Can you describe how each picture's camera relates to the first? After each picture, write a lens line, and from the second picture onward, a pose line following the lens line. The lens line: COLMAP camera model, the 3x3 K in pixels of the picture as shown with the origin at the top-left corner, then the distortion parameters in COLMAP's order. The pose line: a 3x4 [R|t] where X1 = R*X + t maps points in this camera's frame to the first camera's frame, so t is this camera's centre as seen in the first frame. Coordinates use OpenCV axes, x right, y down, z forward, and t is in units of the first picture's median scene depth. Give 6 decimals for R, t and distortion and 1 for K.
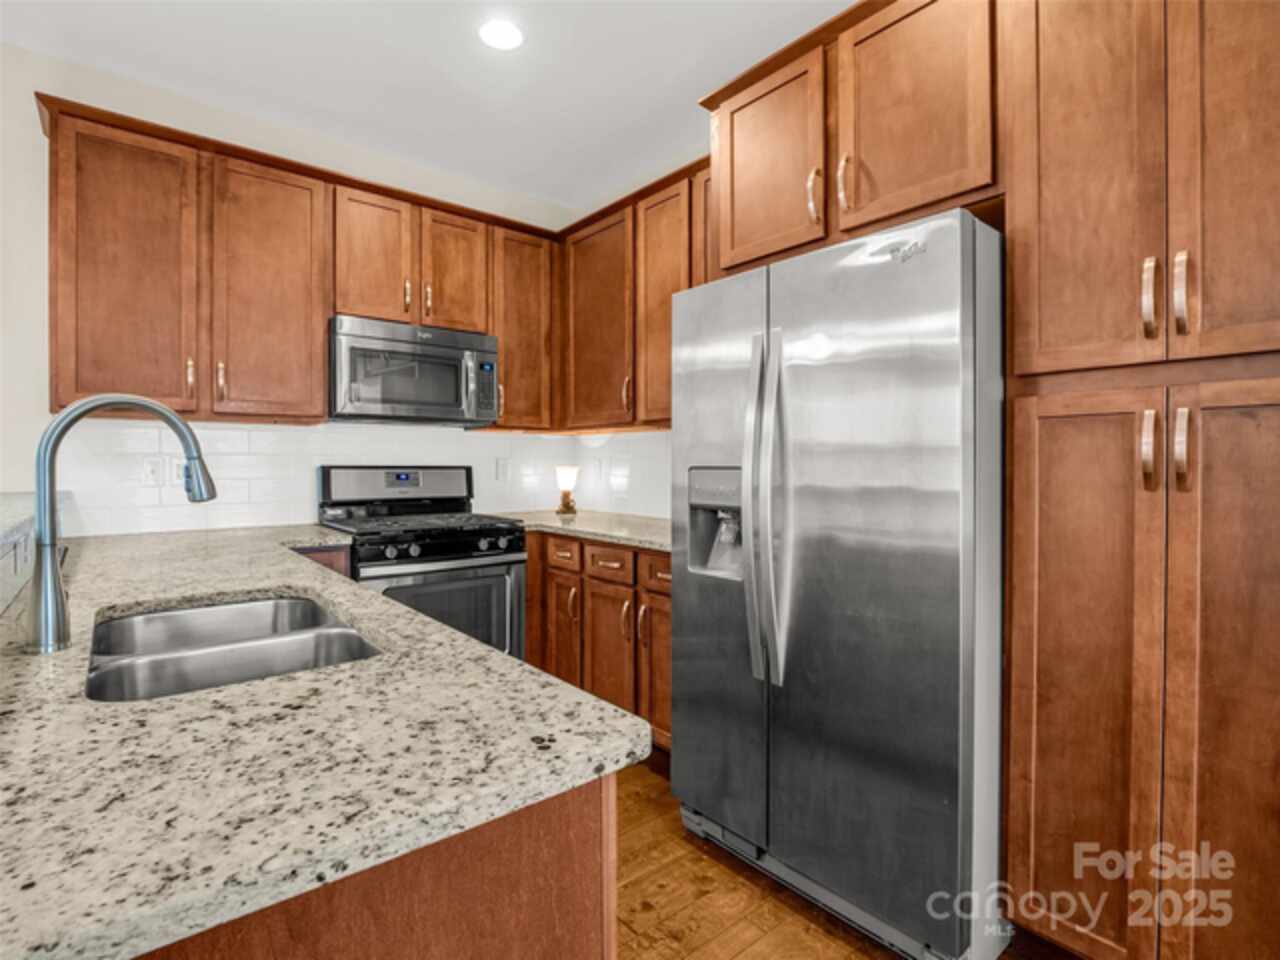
lens RADIAL K [[633.4, 0, 646.1], [0, 633.4, 469.7], [0, 0, 1]] dist [-0.005441, -0.003960]
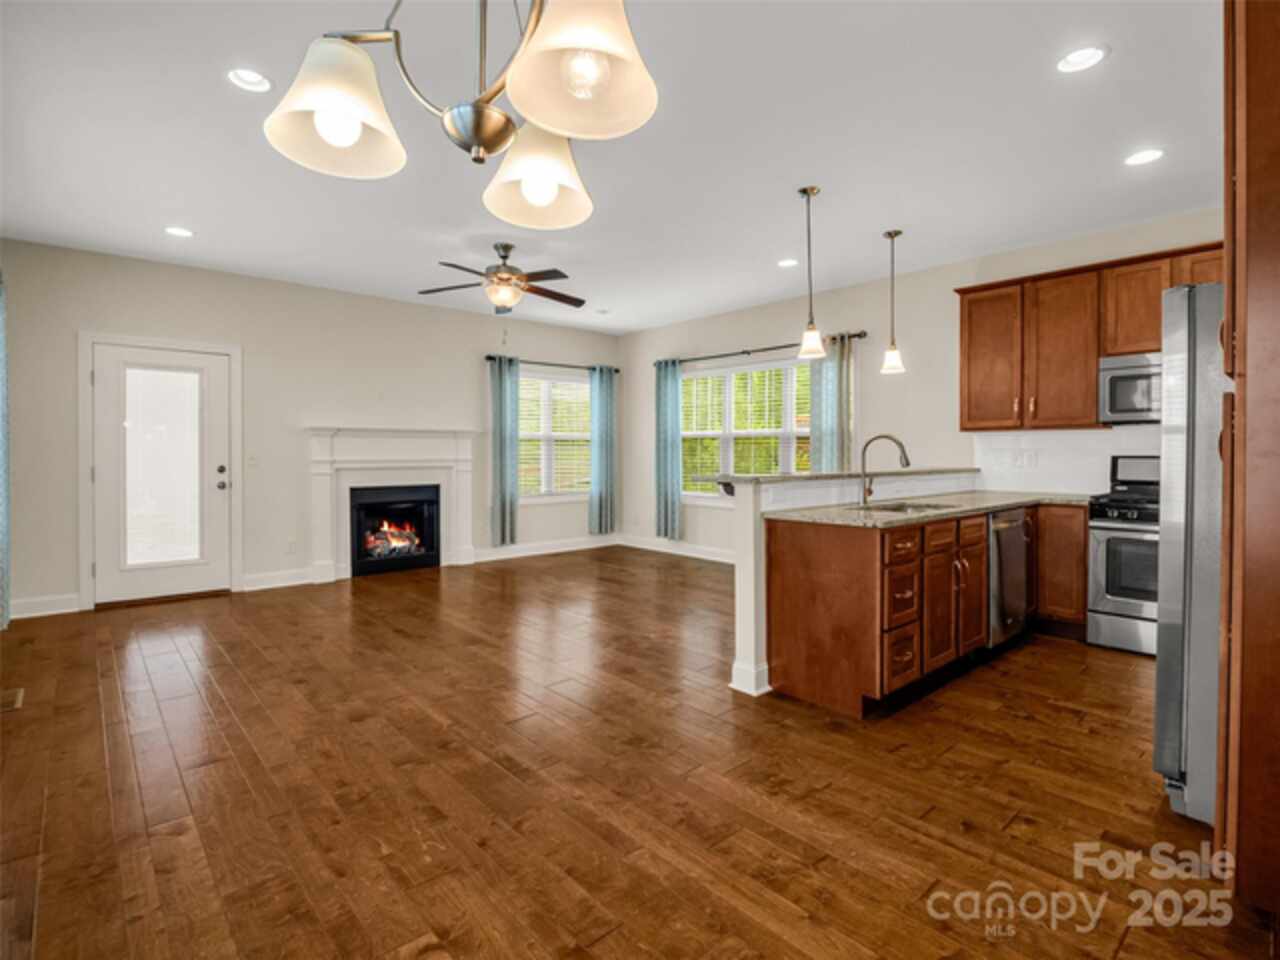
lens RADIAL K [[633.4, 0, 629.8], [0, 633.4, 461.5], [0, 0, 1]] dist [-0.005441, -0.003960]
pose [[0.022038, 0.009585, -0.999711, 1.256401], [-0.010696, 0.999899, 0.009351, 0.006670], [0.999700, 0.010486, 0.022138, -0.208482]]
